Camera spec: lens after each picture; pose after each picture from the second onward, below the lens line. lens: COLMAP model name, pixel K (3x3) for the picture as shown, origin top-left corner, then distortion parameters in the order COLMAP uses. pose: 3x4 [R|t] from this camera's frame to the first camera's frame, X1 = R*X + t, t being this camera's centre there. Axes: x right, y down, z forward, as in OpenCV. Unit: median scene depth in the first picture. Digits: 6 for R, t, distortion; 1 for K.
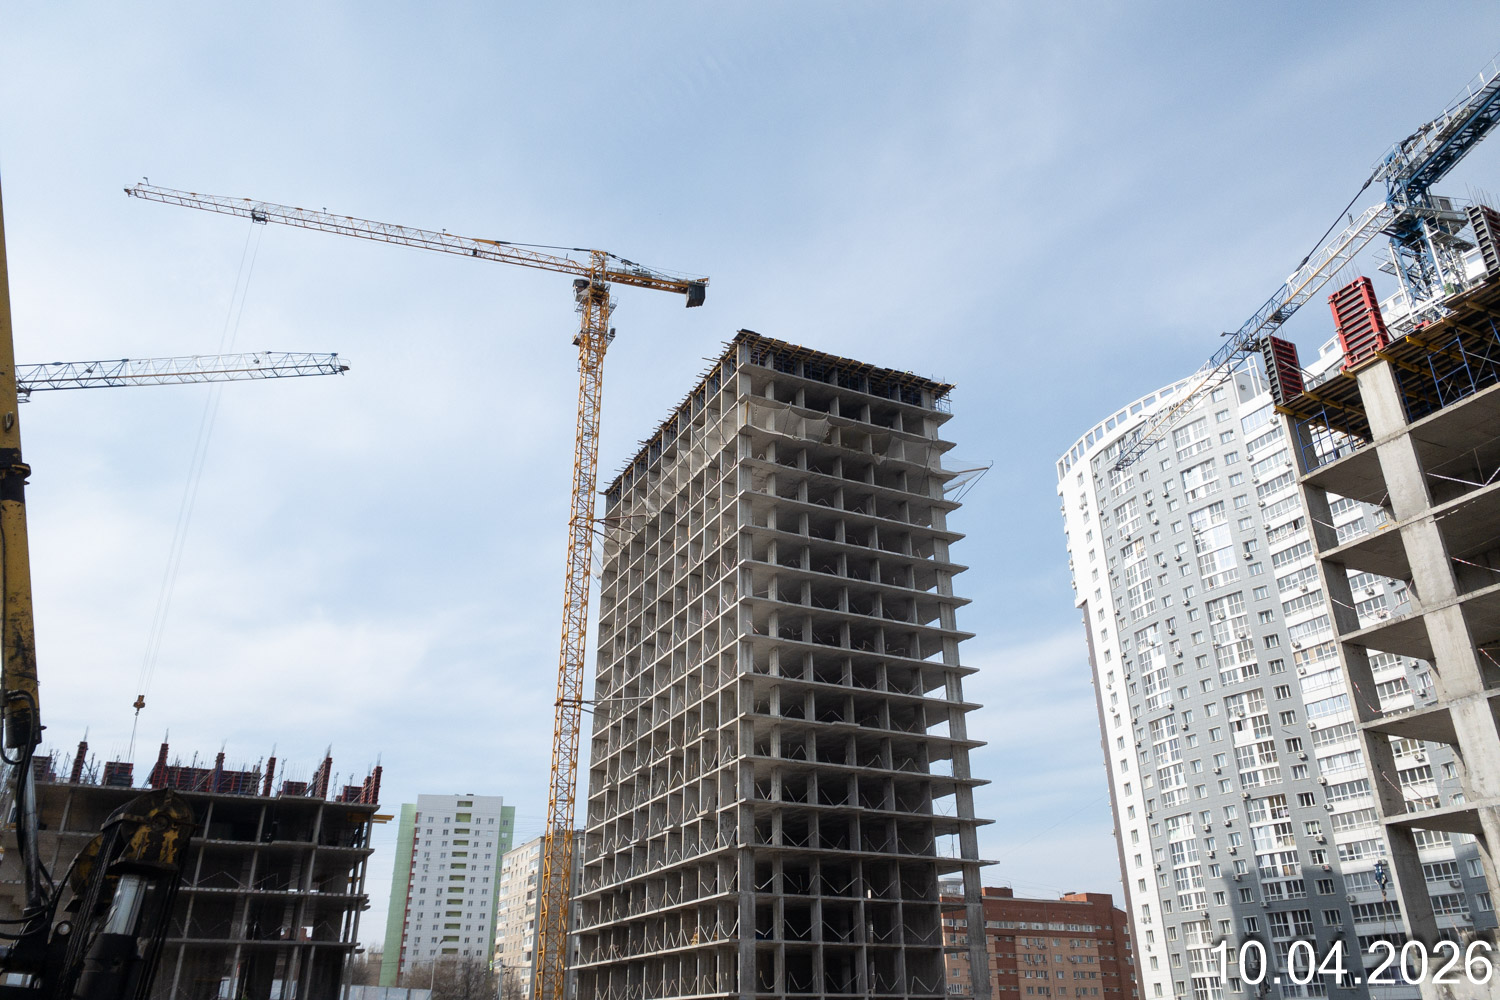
lens RADIAL K [[1144.0, 0, 742.6], [0, 1144.0, 462.9], [0, 0, 1]] dist [0.011621, 0.002770]
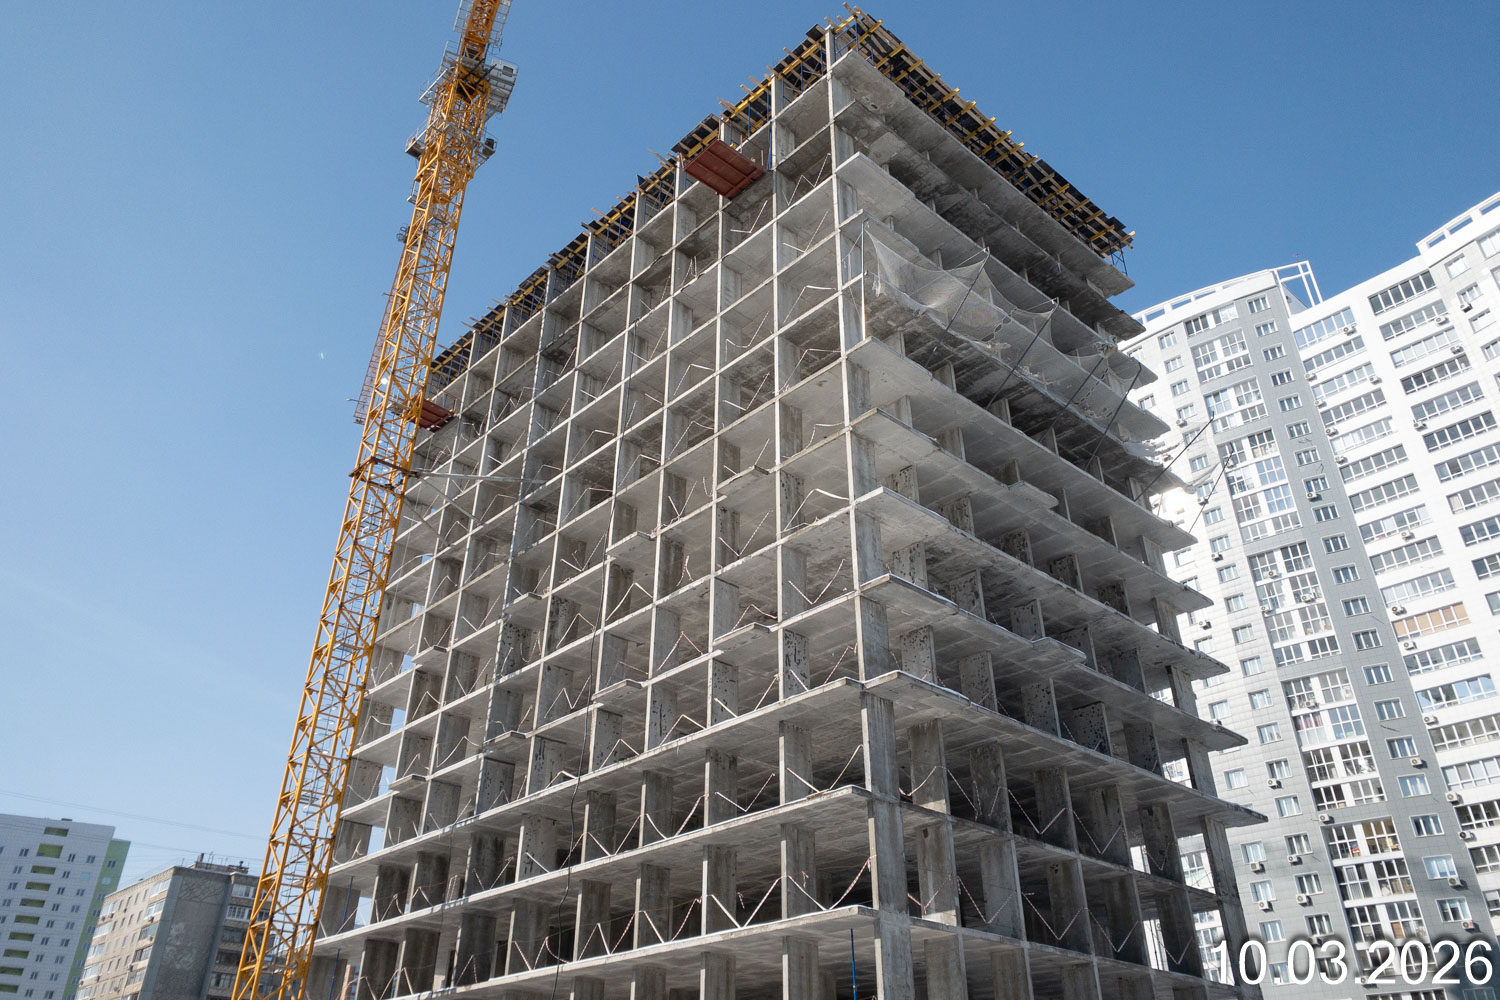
lens RADIAL K [[1123.8, 0, 752.2], [0, 1123.8, 413.7], [0, 0, 1]] dist [0.070732, -0.072030]
pose [[0.955442, 0.173785, 0.238599, -0.094921], [-0.140661, 0.978694, -0.149578, 0.192923], [-0.259509, 0.109352, 0.959530, 0.383306]]
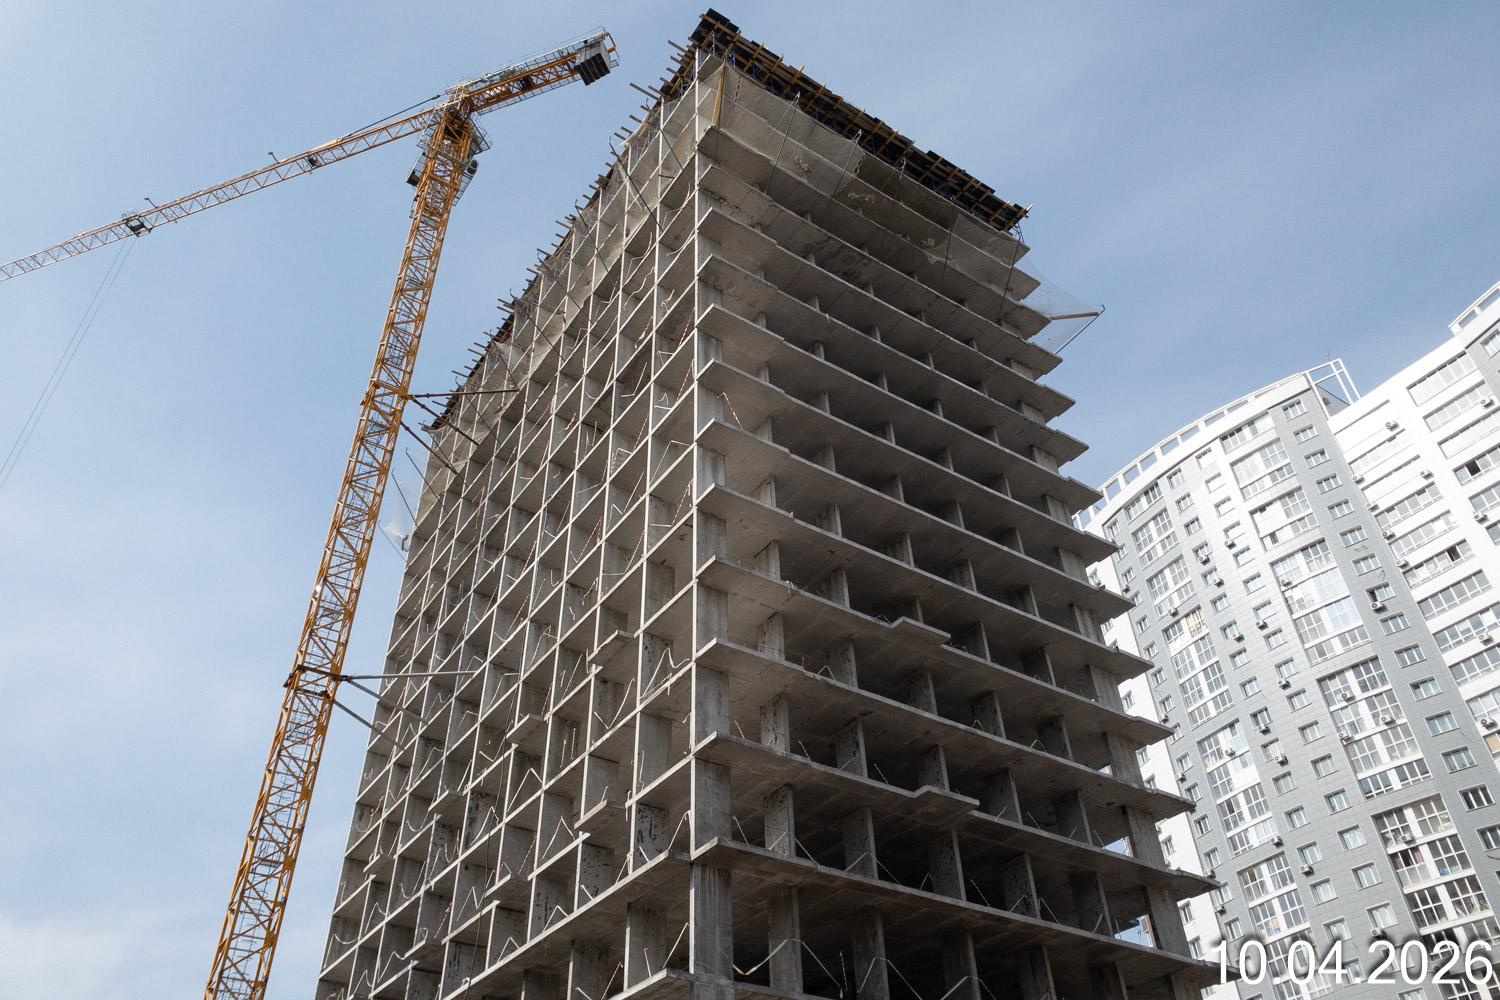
lens RADIAL K [[1144.0, 0, 742.6], [0, 1144.0, 462.9], [0, 0, 1]] dist [0.011621, 0.002770]
pose [[0.988567, 0.083578, 0.125502, -0.029317], [-0.049936, 0.966824, -0.250515, 0.191566], [-0.142276, 0.241383, 0.959944, 0.378494]]
